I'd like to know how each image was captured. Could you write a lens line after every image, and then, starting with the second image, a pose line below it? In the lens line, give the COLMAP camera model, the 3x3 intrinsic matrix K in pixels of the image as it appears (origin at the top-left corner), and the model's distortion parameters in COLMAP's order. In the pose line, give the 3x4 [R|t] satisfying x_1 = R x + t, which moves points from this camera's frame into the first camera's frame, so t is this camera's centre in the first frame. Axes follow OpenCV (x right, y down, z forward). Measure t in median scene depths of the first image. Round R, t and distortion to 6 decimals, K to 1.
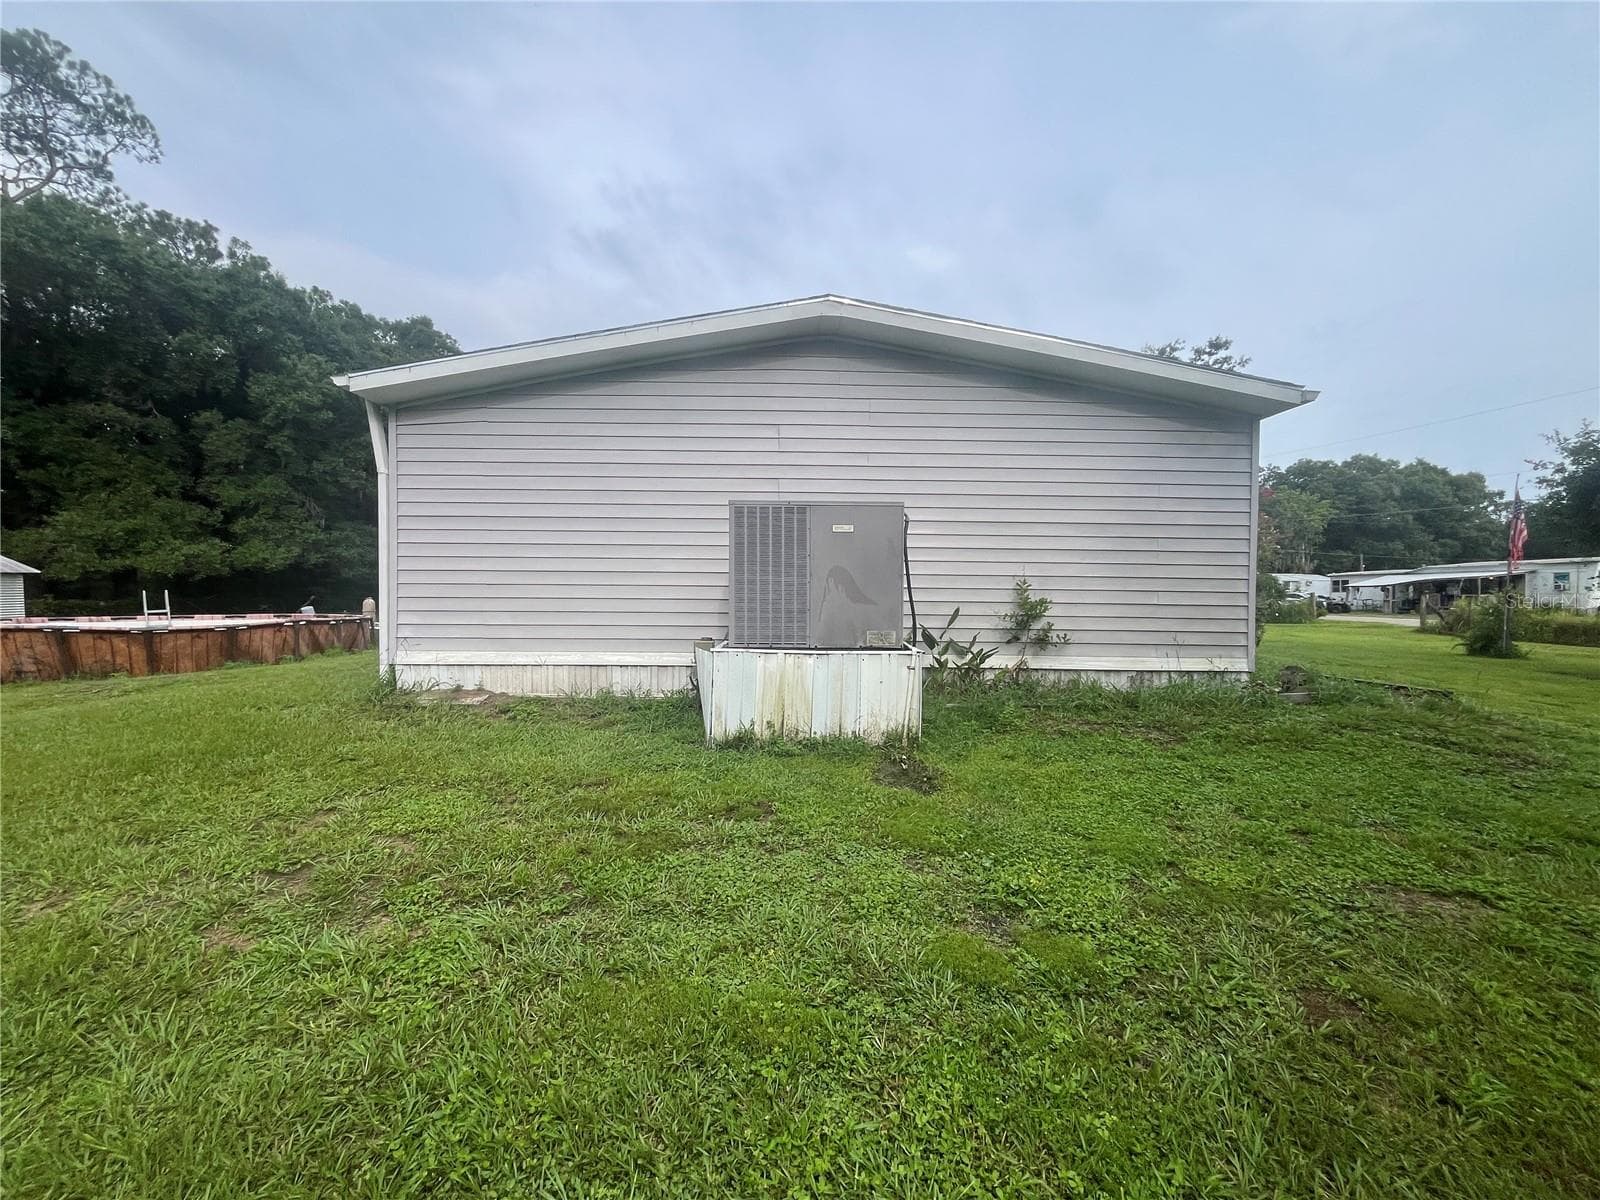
lens RADIAL K [[647.1, 0, 796.5], [0, 647.1, 610.4], [0, 0, 1]] dist [-0.002145, -0.000479]
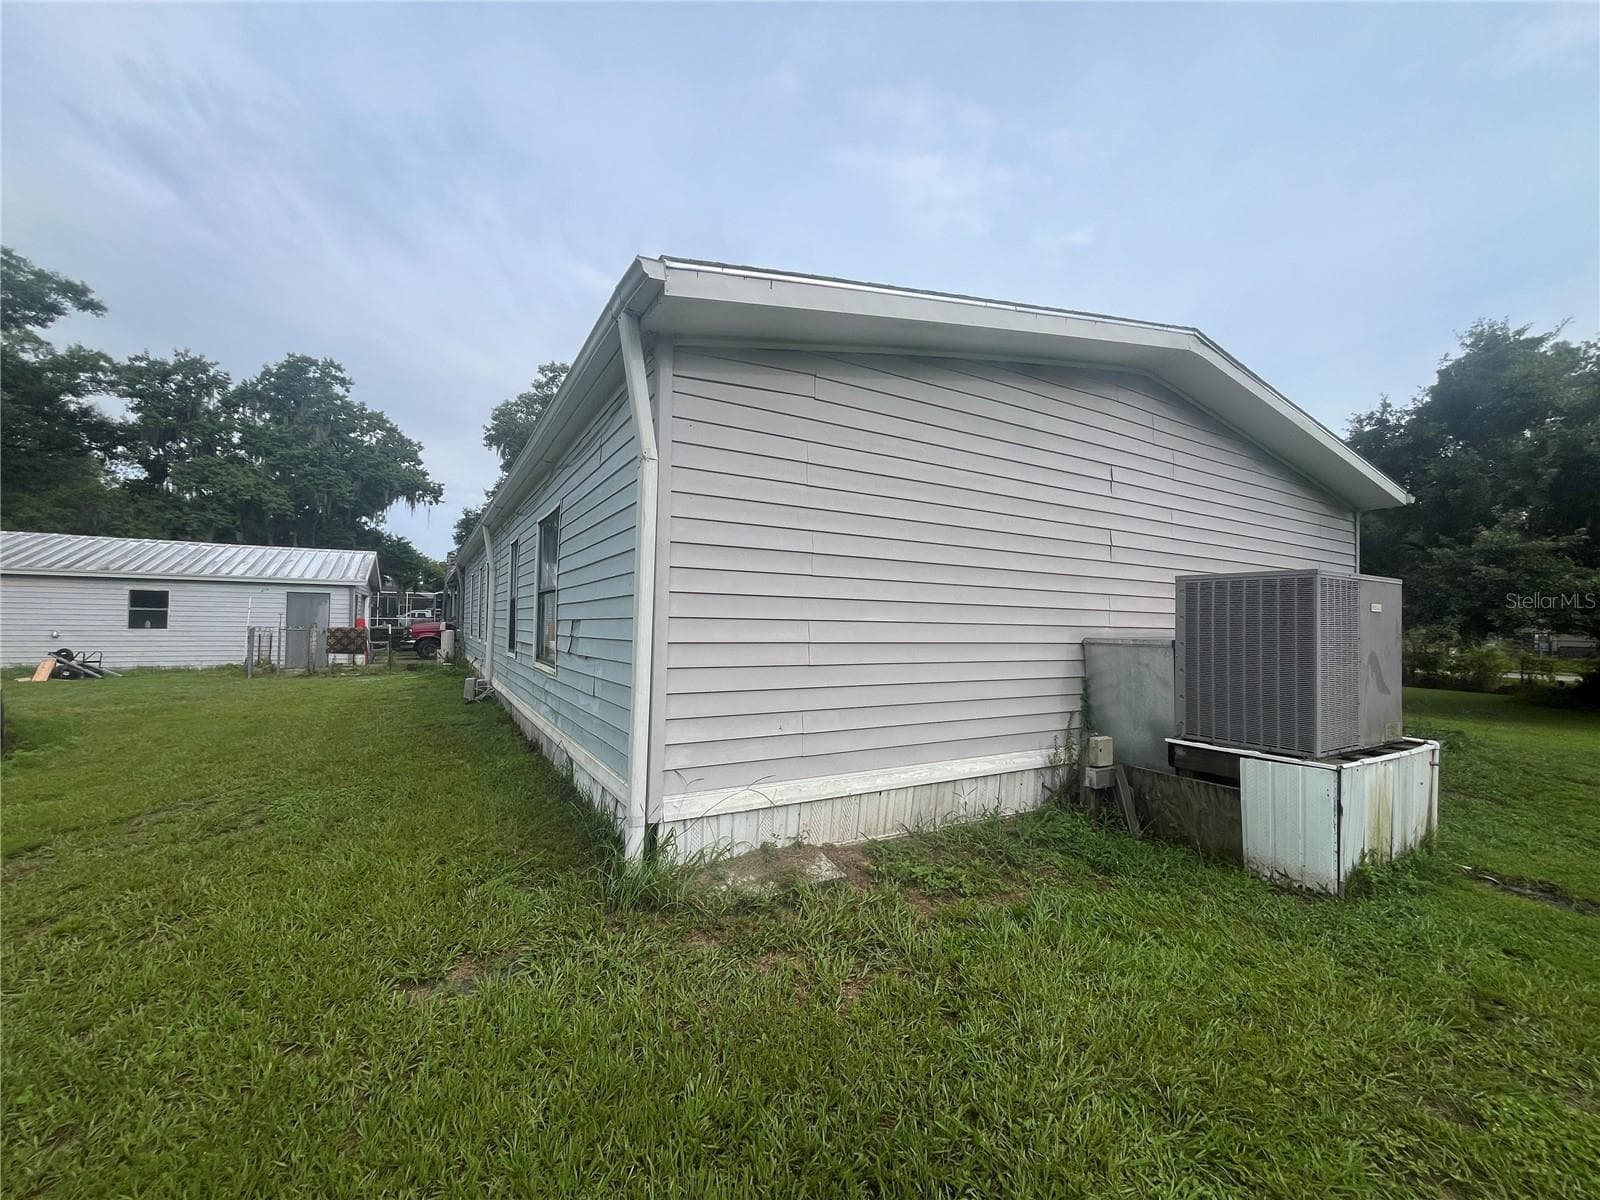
lens RADIAL K [[647.1, 0, 796.5], [0, 647.1, 610.4], [0, 0, 1]] dist [-0.002145, -0.000479]
pose [[0.868624, 0.019997, 0.495068, -0.789368], [-0.013914, 0.999776, -0.015970, -0.082823], [-0.495276, 0.006984, 0.868708, 0.483399]]
